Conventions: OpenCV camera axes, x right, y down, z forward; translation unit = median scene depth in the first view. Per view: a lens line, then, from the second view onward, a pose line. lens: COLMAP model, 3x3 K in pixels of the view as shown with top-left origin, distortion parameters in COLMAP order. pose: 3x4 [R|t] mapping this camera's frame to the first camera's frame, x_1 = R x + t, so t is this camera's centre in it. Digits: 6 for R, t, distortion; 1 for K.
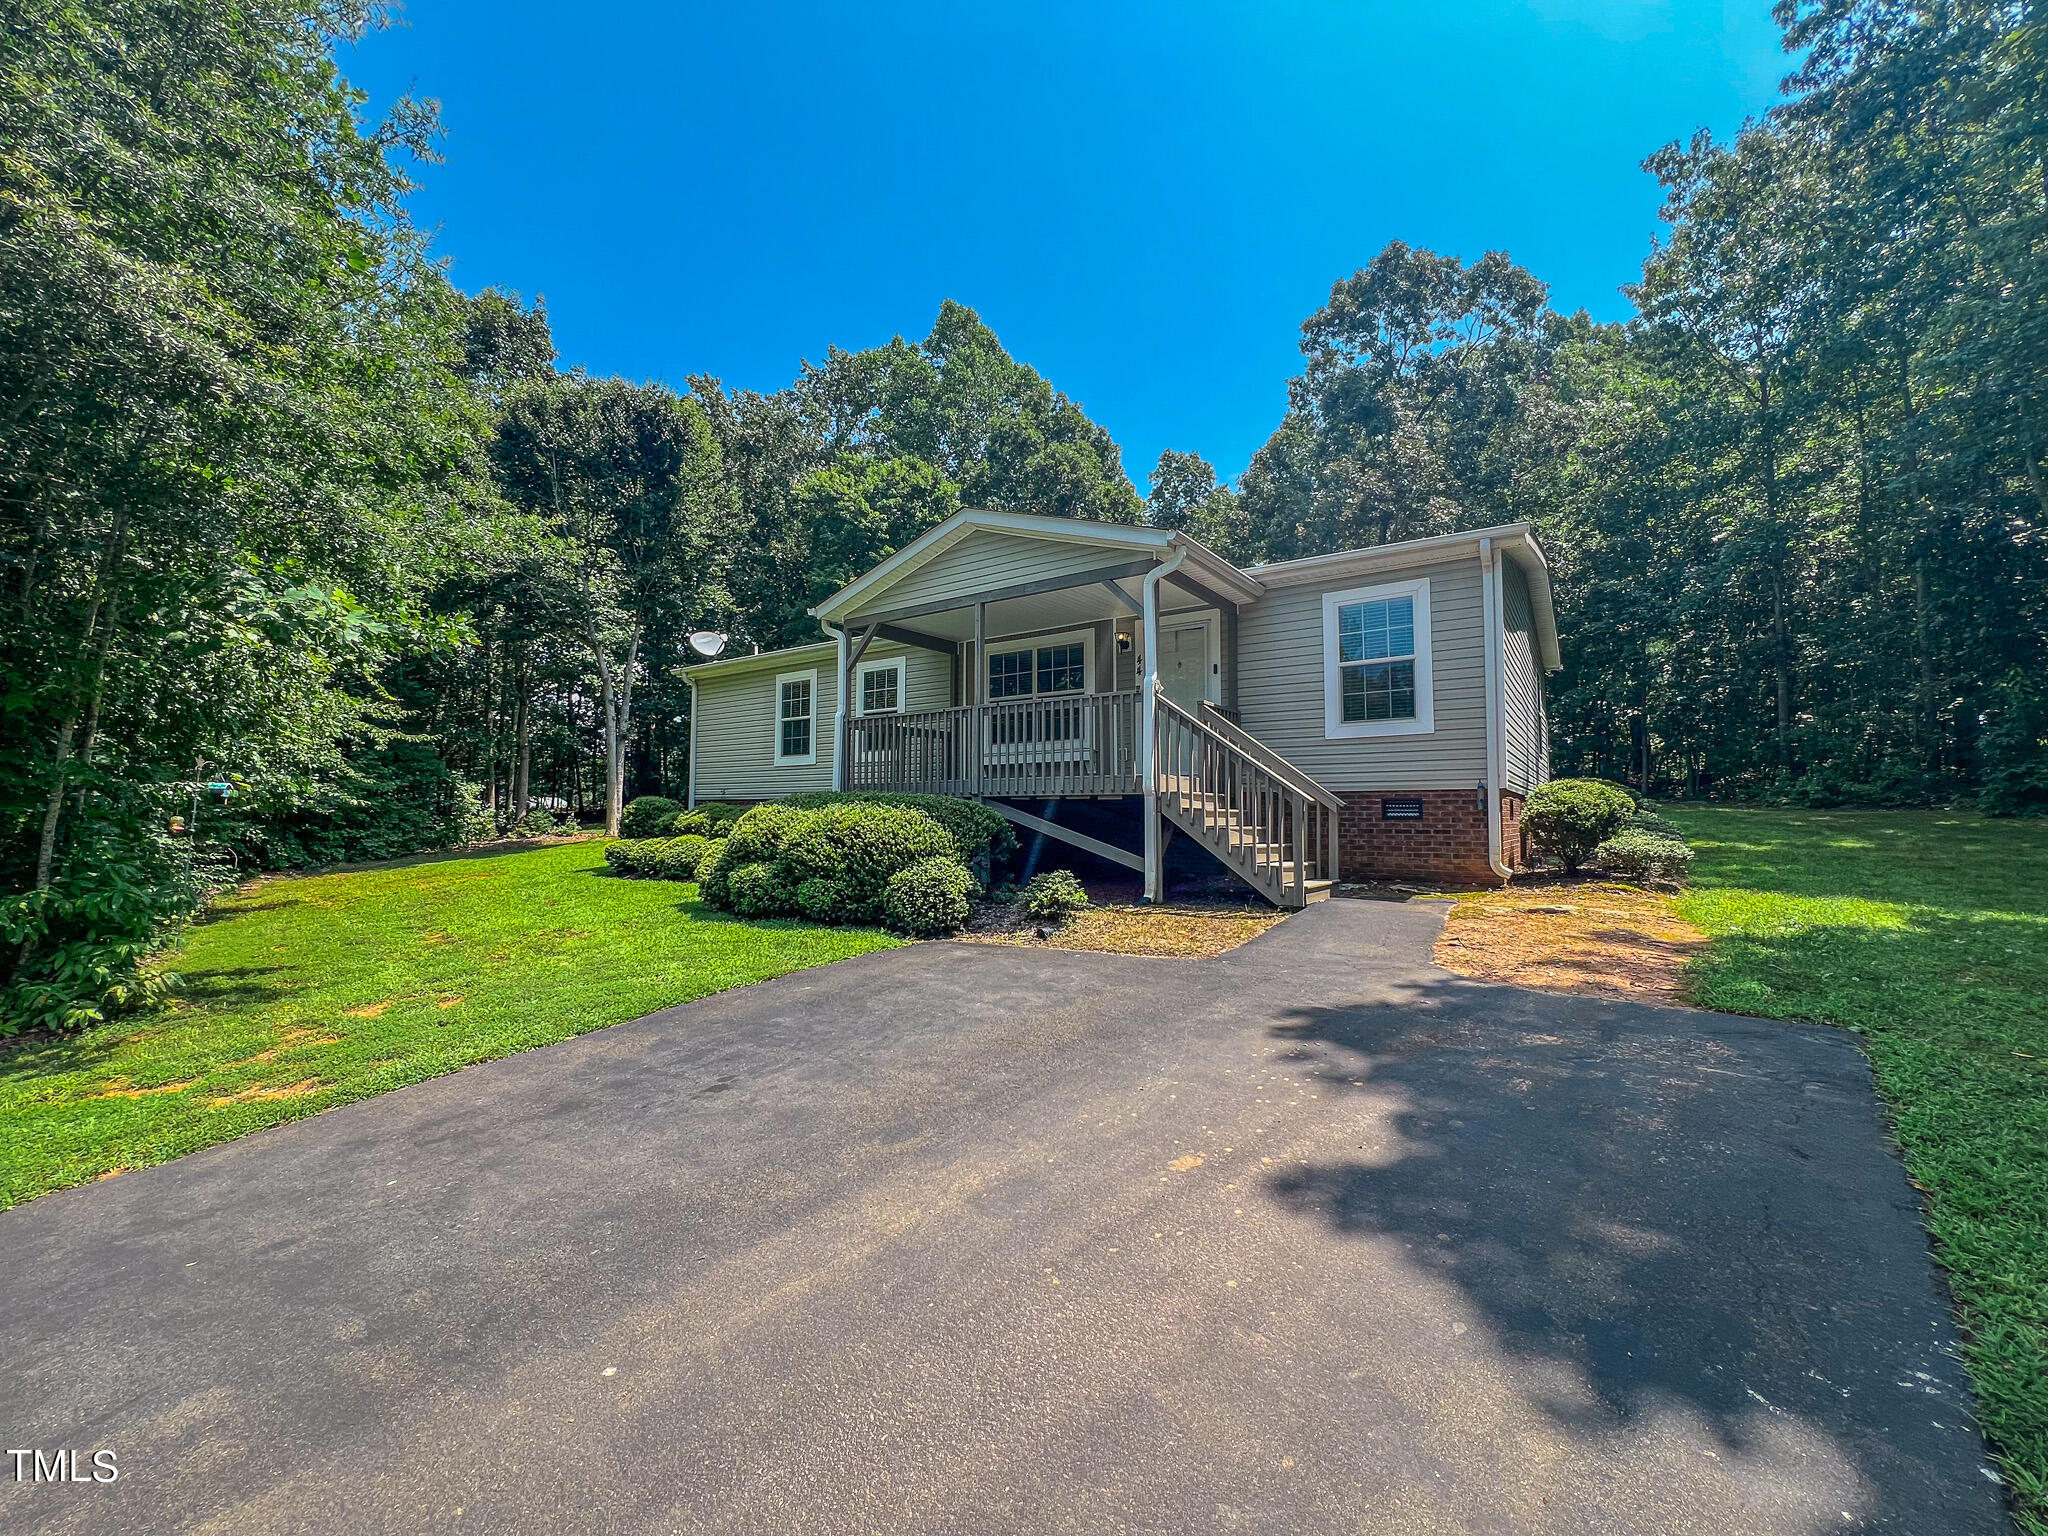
lens RADIAL K [[820.4, 0, 1022.5], [0, 820.4, 766.7], [0, 0, 1]] dist [0.000893, 0.000257]
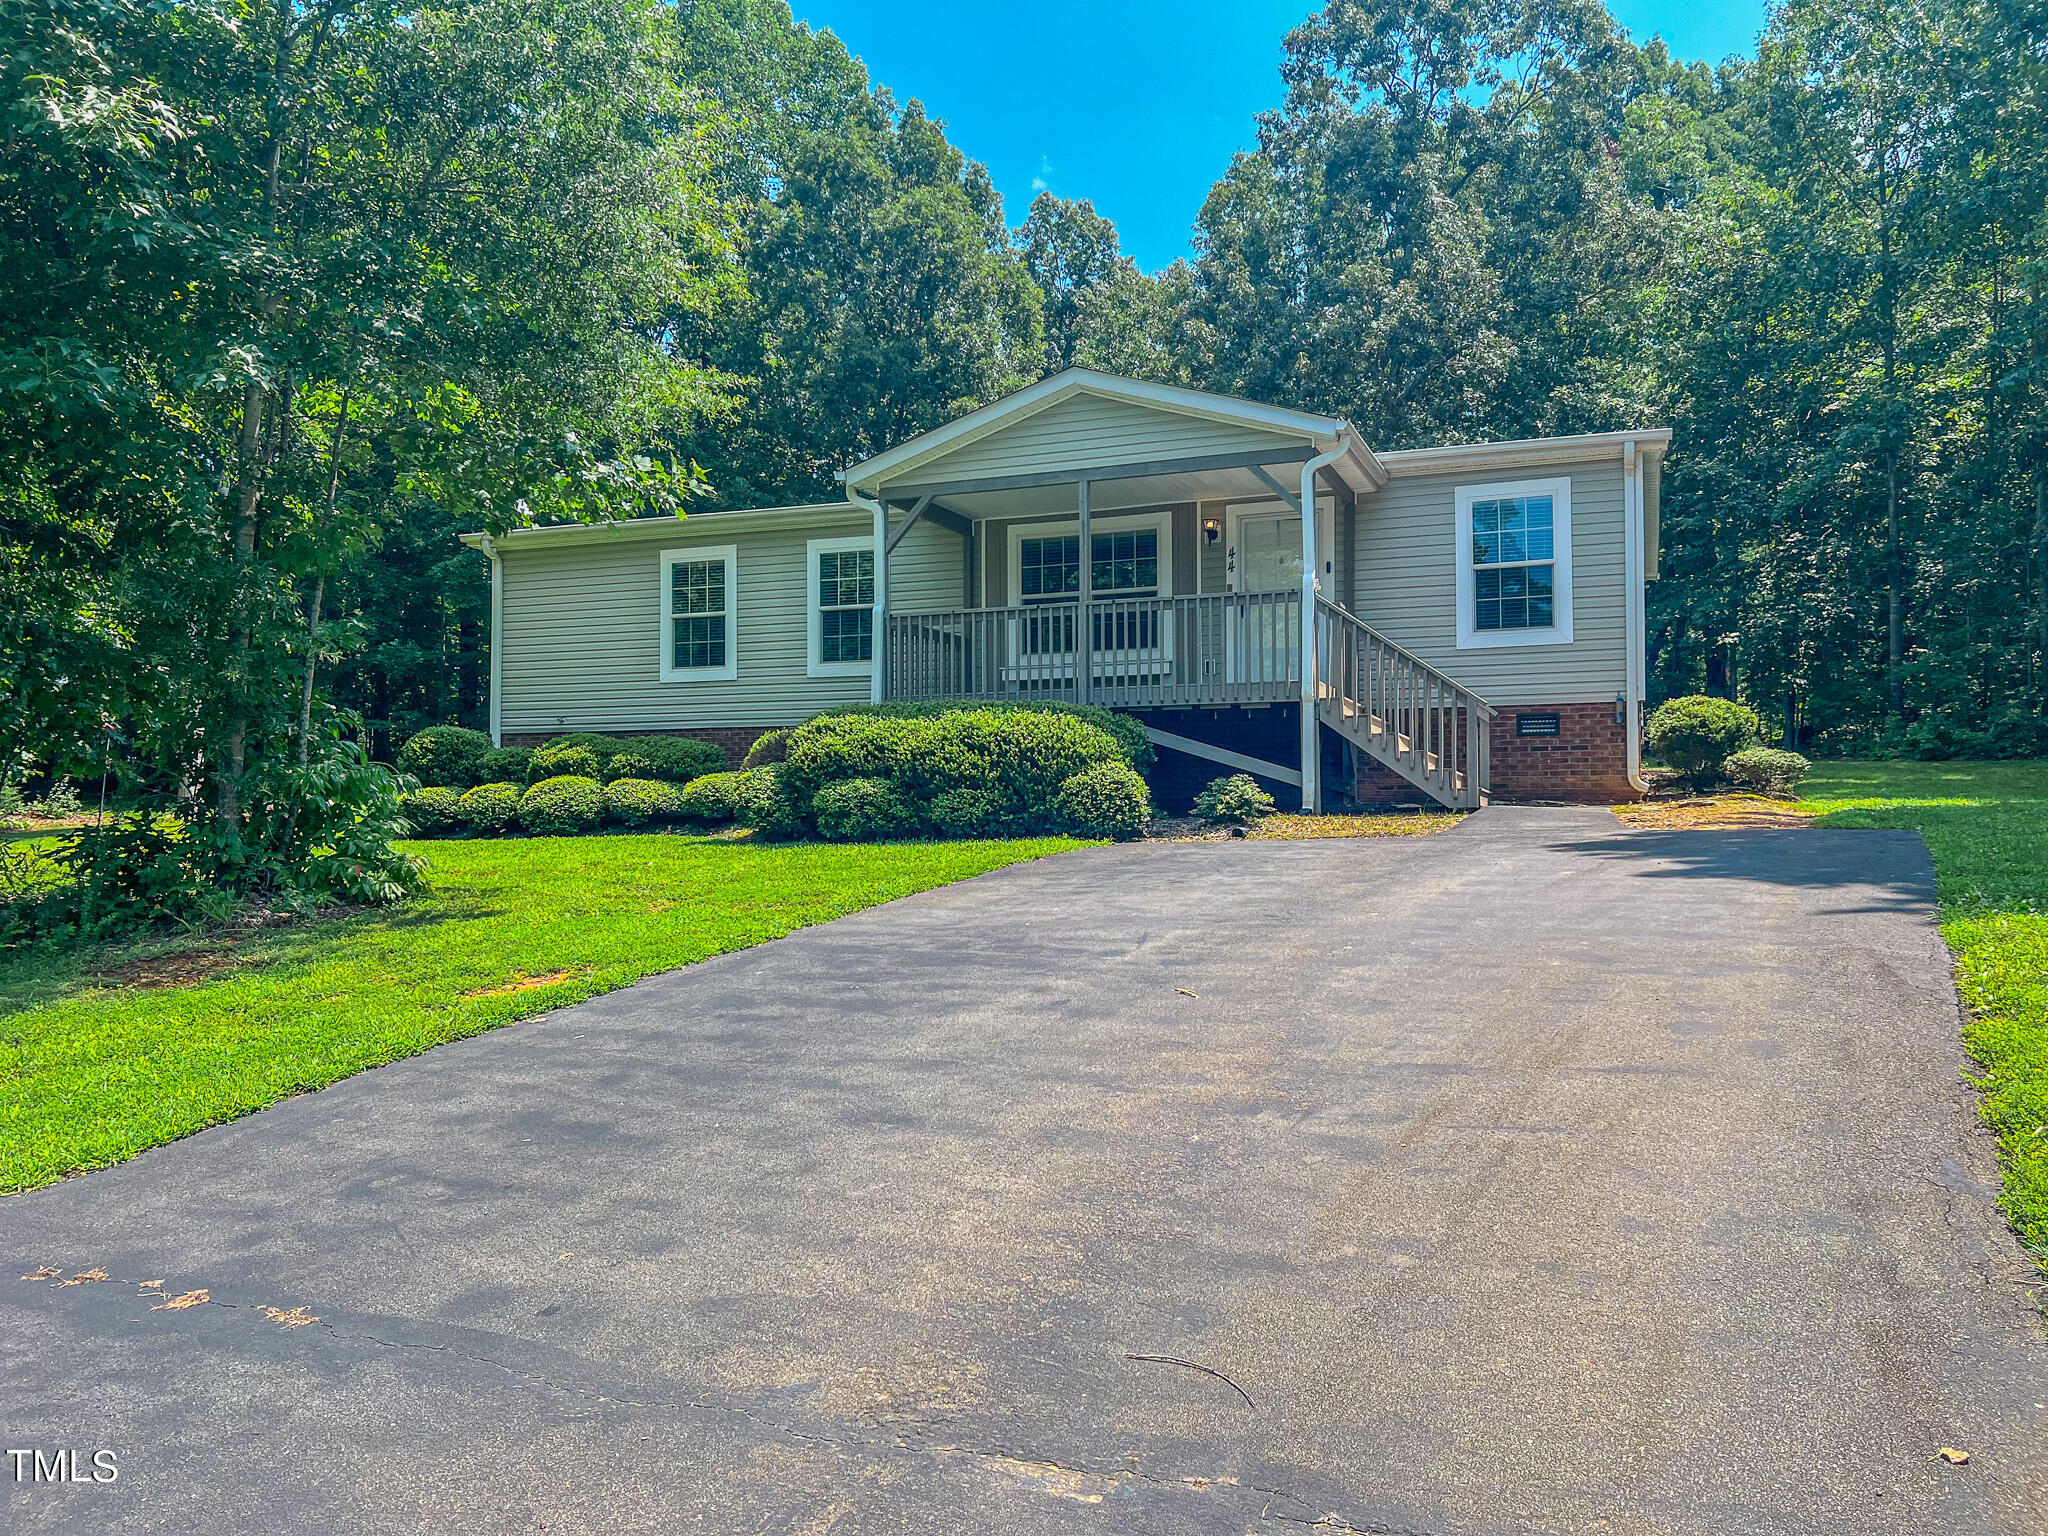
lens RADIAL K [[1534.0, 0, 1024.0], [0, 1534.0, 768.0], [0, 0, 1]] dist [0.055791, -0.059739]
pose [[0.972945, 0.004788, 0.230989, -0.469989], [-0.009767, 0.999744, 0.020414, 0.065051], [-0.230832, -0.022118, 0.972742, -0.526499]]
